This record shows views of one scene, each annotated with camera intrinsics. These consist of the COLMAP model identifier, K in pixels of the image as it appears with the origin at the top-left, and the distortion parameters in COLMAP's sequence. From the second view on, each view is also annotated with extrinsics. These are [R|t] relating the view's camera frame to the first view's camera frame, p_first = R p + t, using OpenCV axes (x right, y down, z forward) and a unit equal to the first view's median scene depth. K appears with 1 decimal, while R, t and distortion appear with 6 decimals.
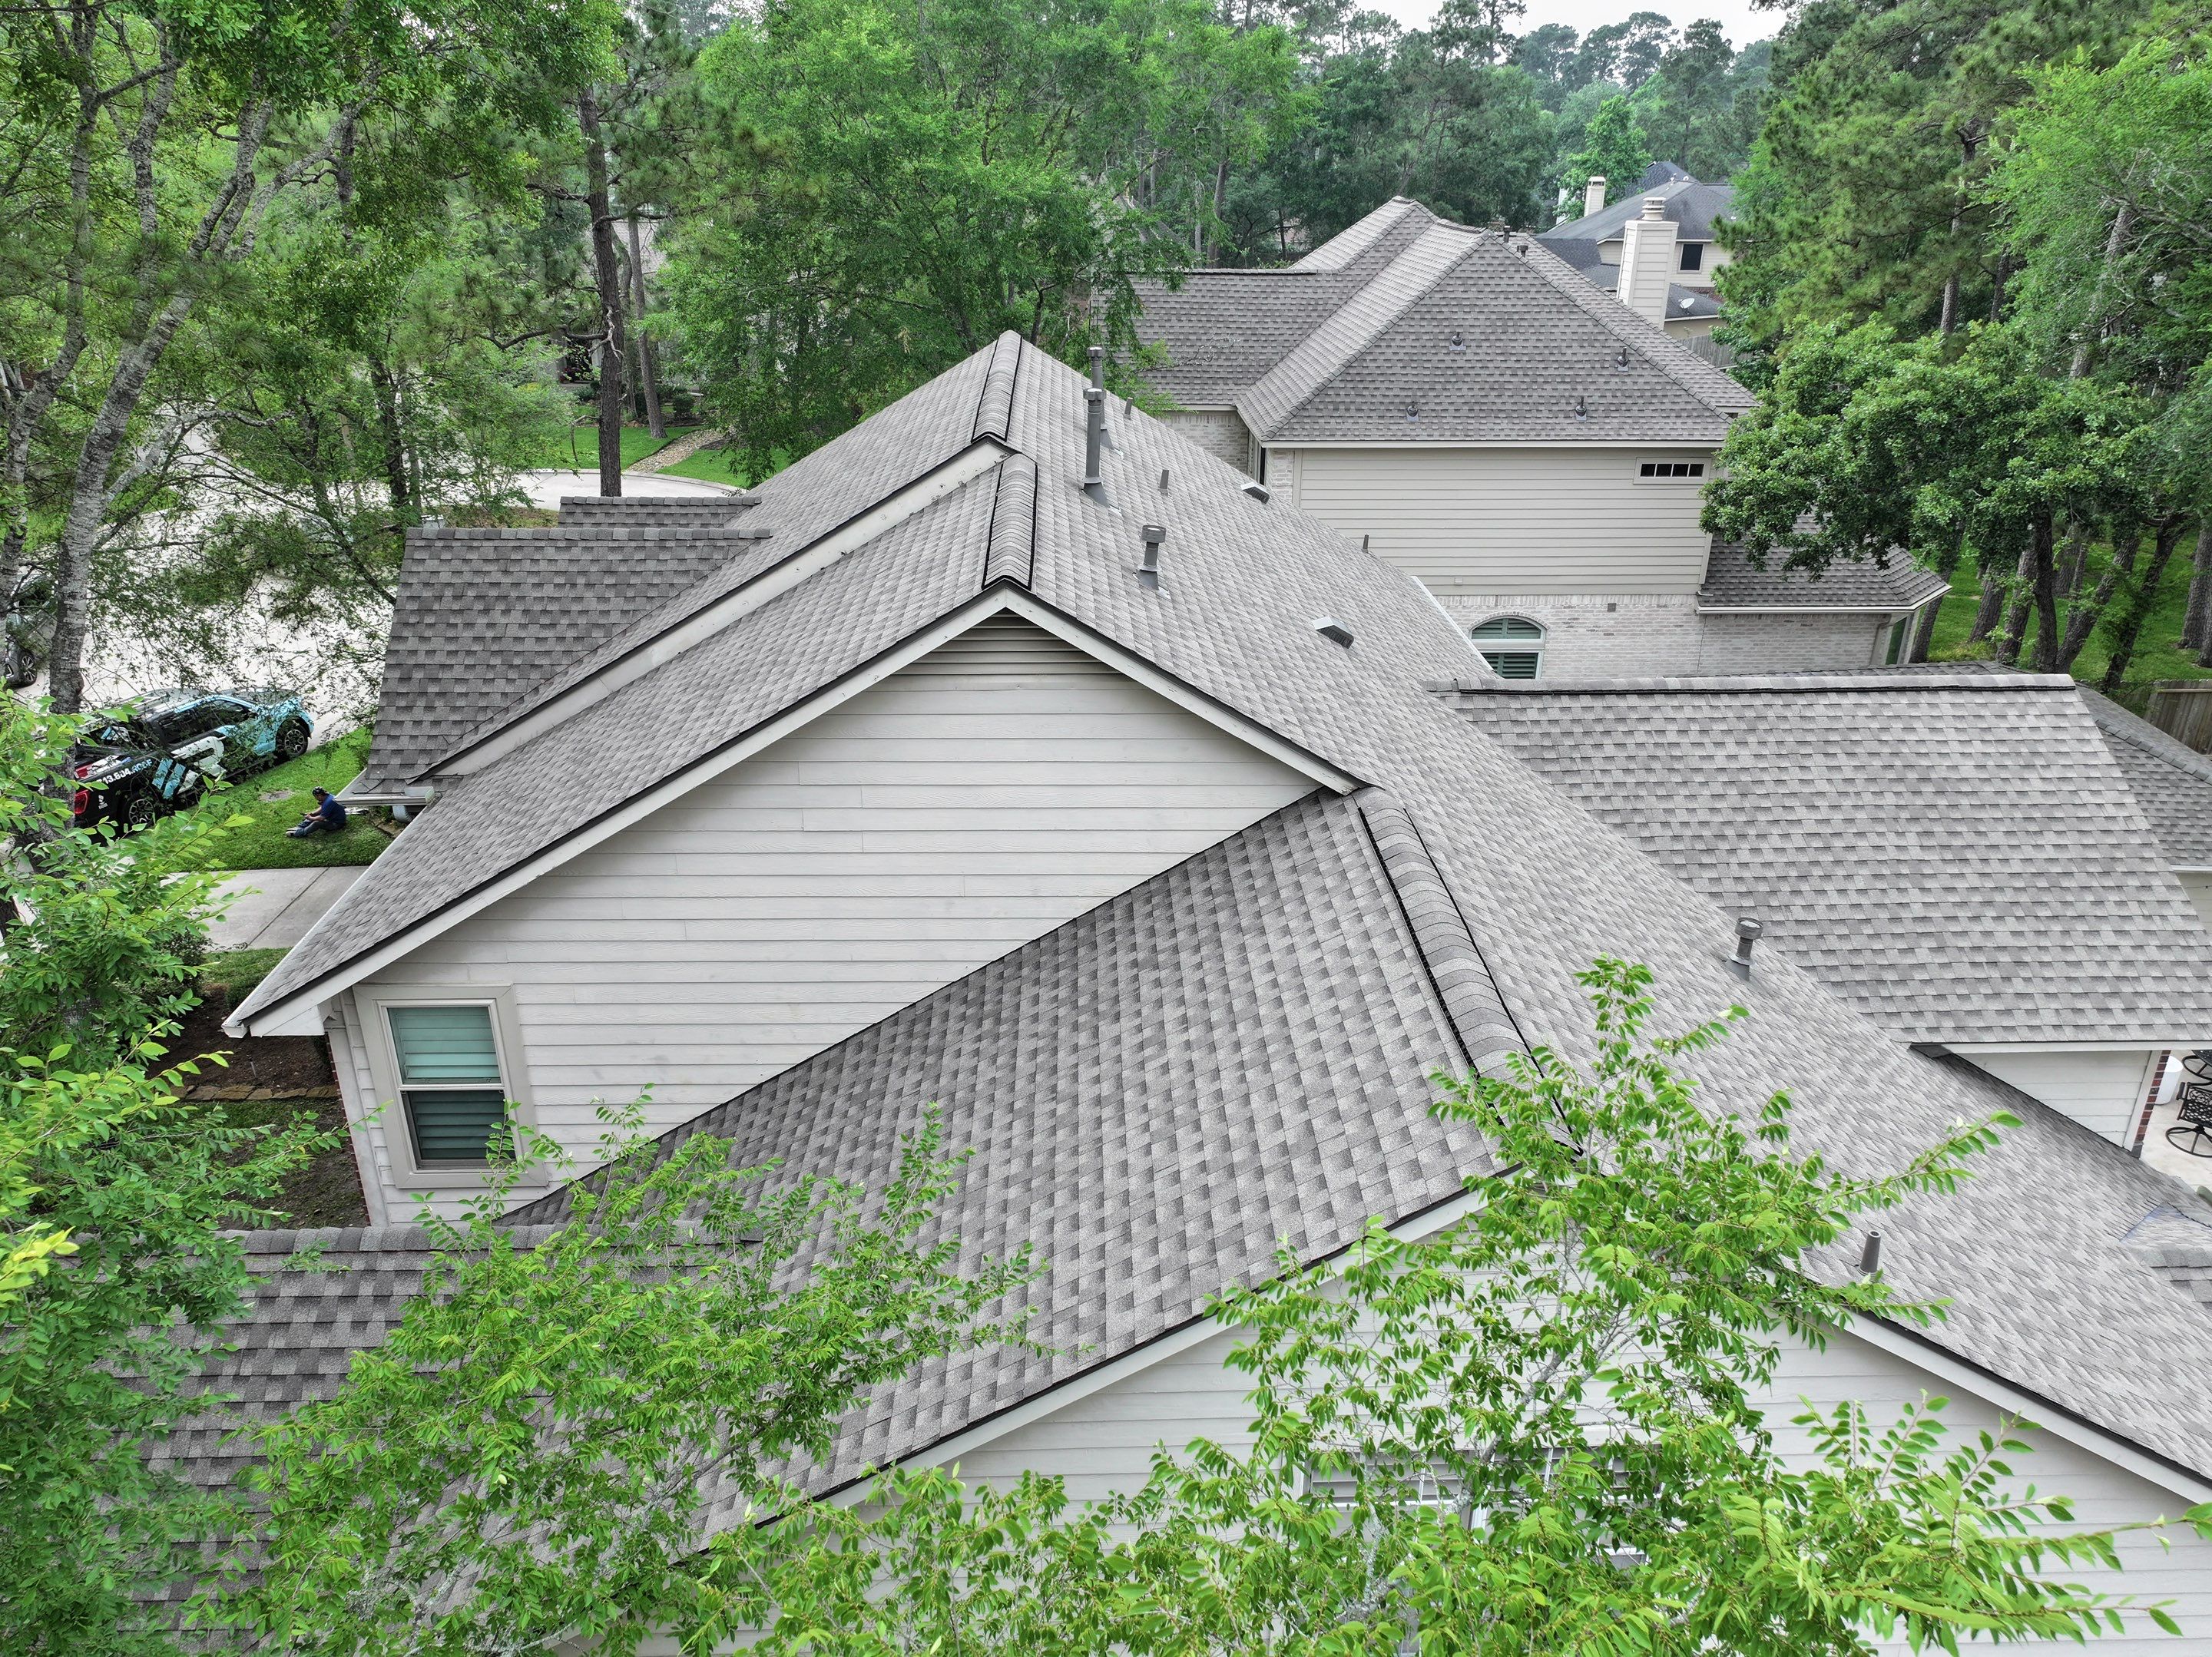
lens RADIAL K [[1550.4, 0, 1111.3], [0, 1550.4, 825.8], [0, 0, 1]] dist [-0.004621, 0.022257]
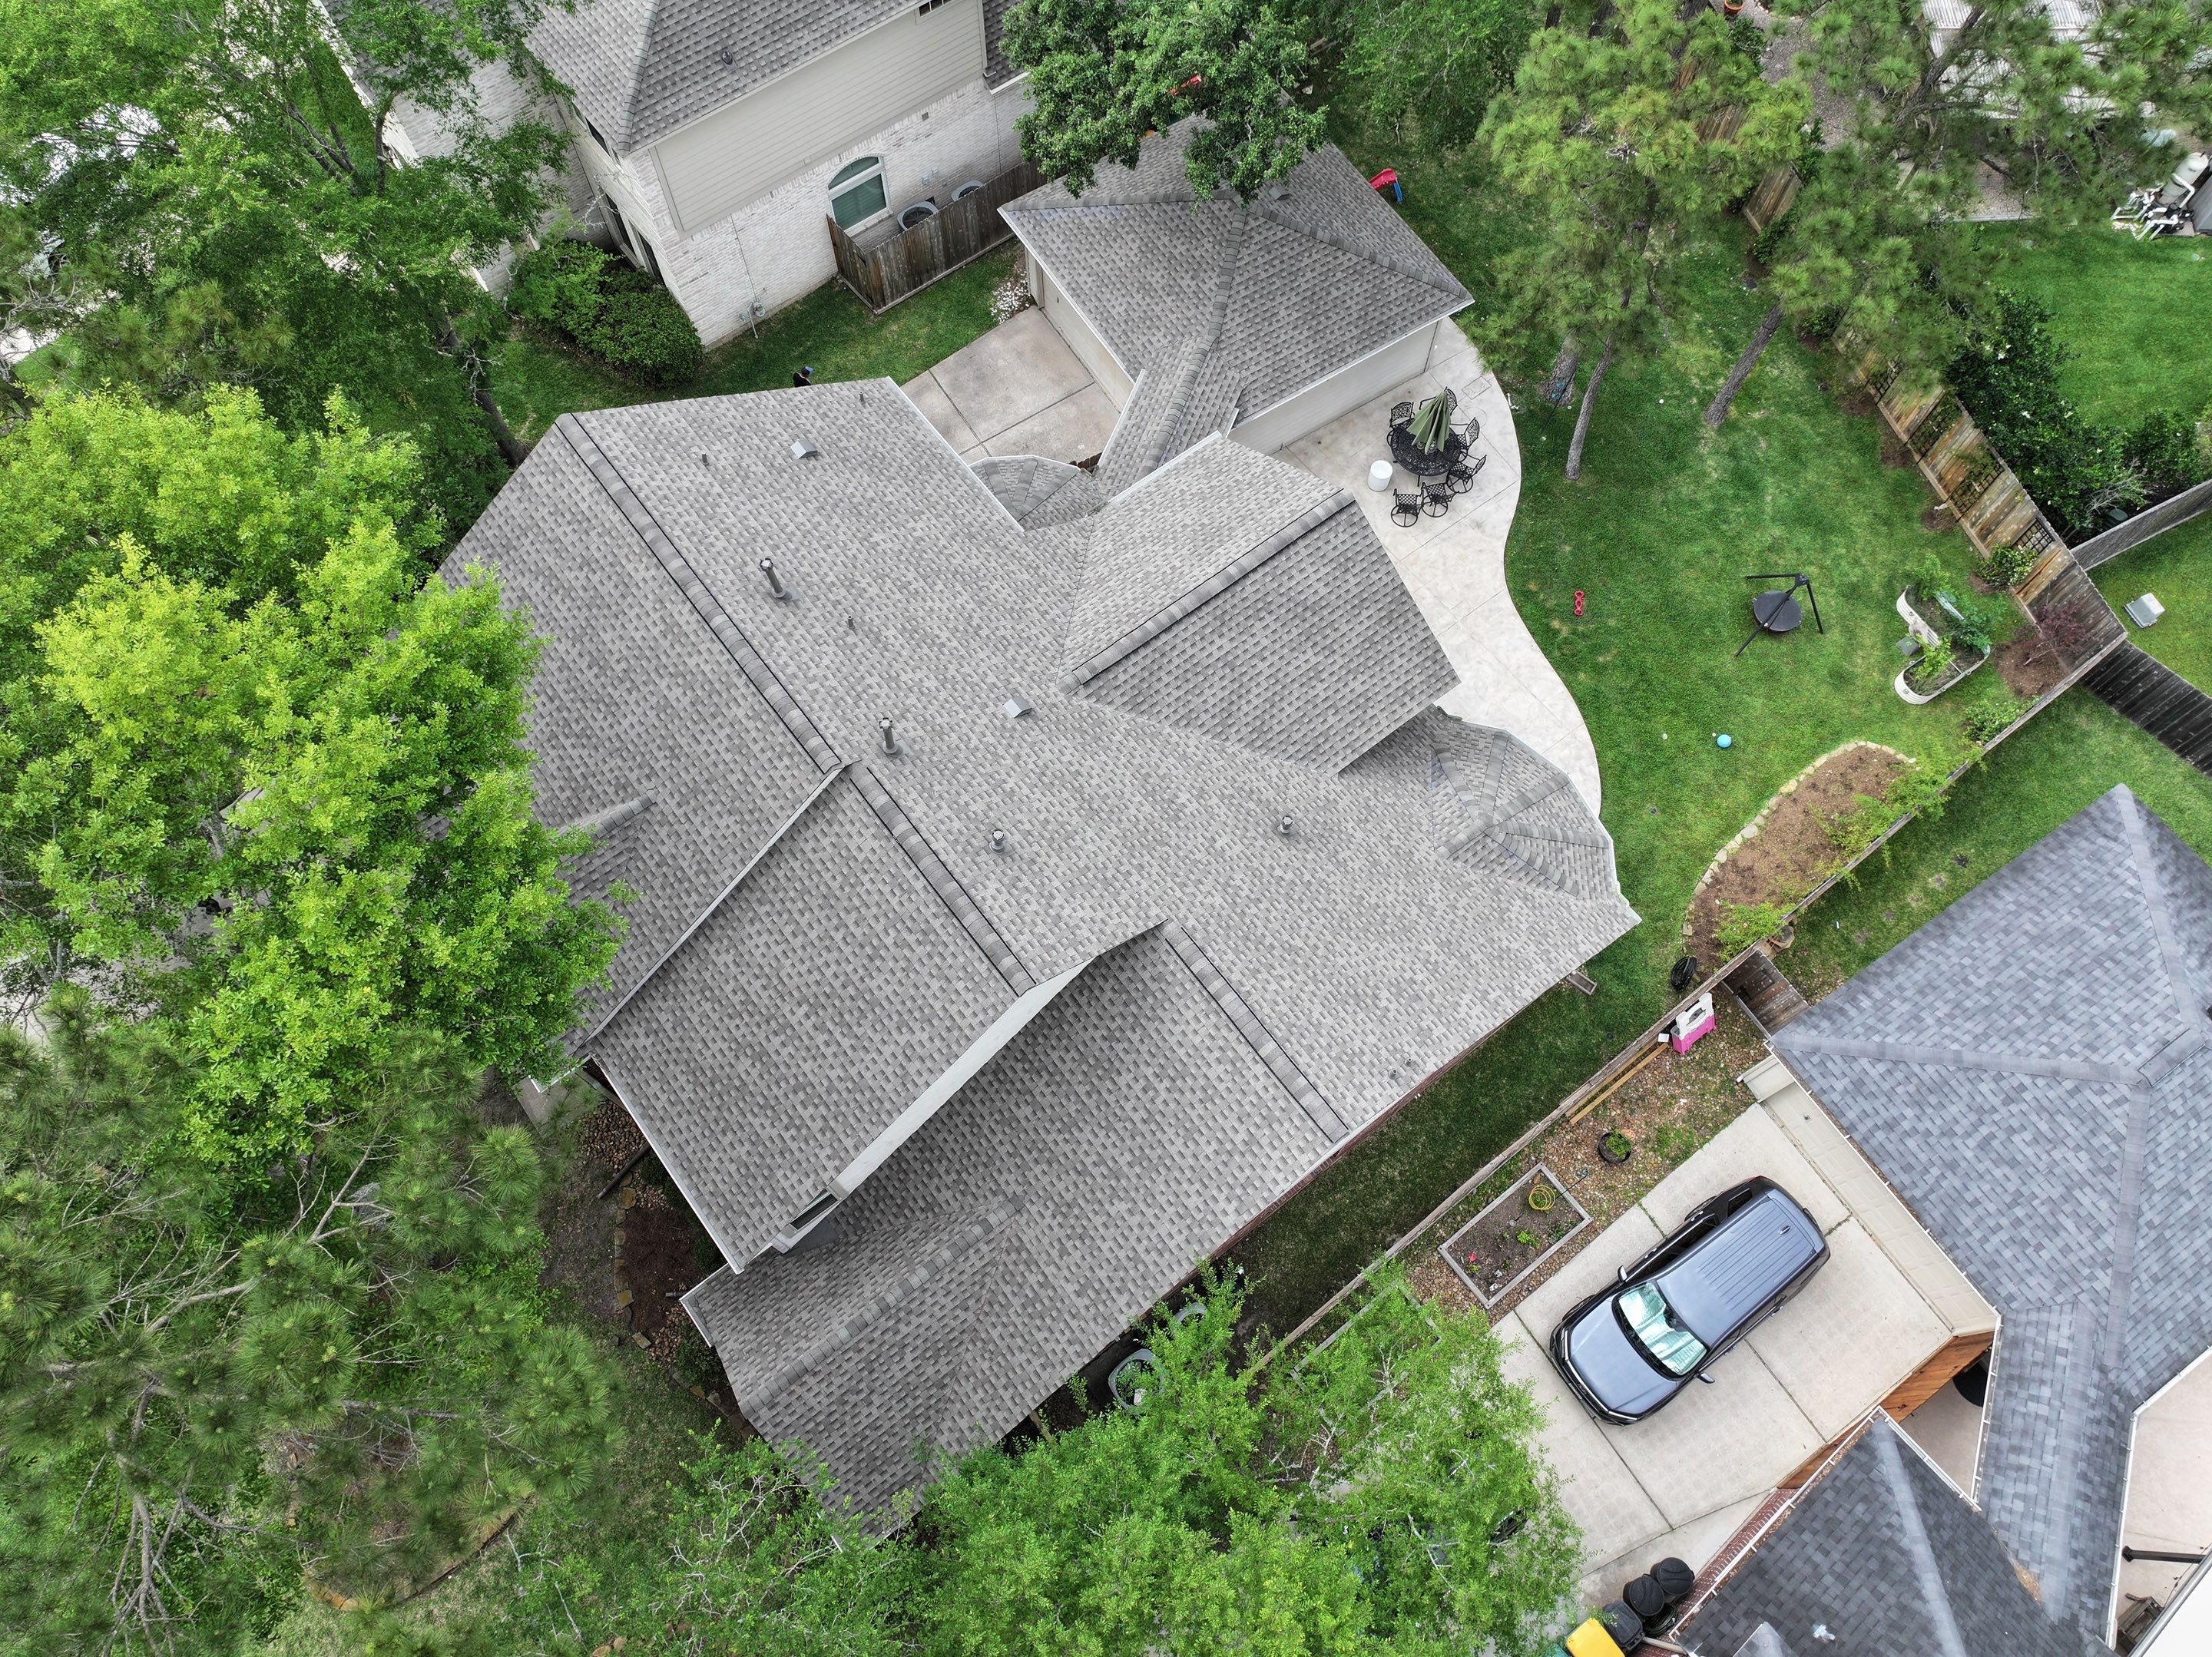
lens RADIAL K [[1550.4, 0, 1105.9], [0, 1550.4, 827.3], [0, 0, 1]] dist [-0.004621, 0.022257]
pose [[0.814400, -0.537569, 0.218571, -0.219078], [0.240223, 0.655163, 0.716278, -1.219620], [-0.528248, -0.530831, 0.662701, -0.249423]]
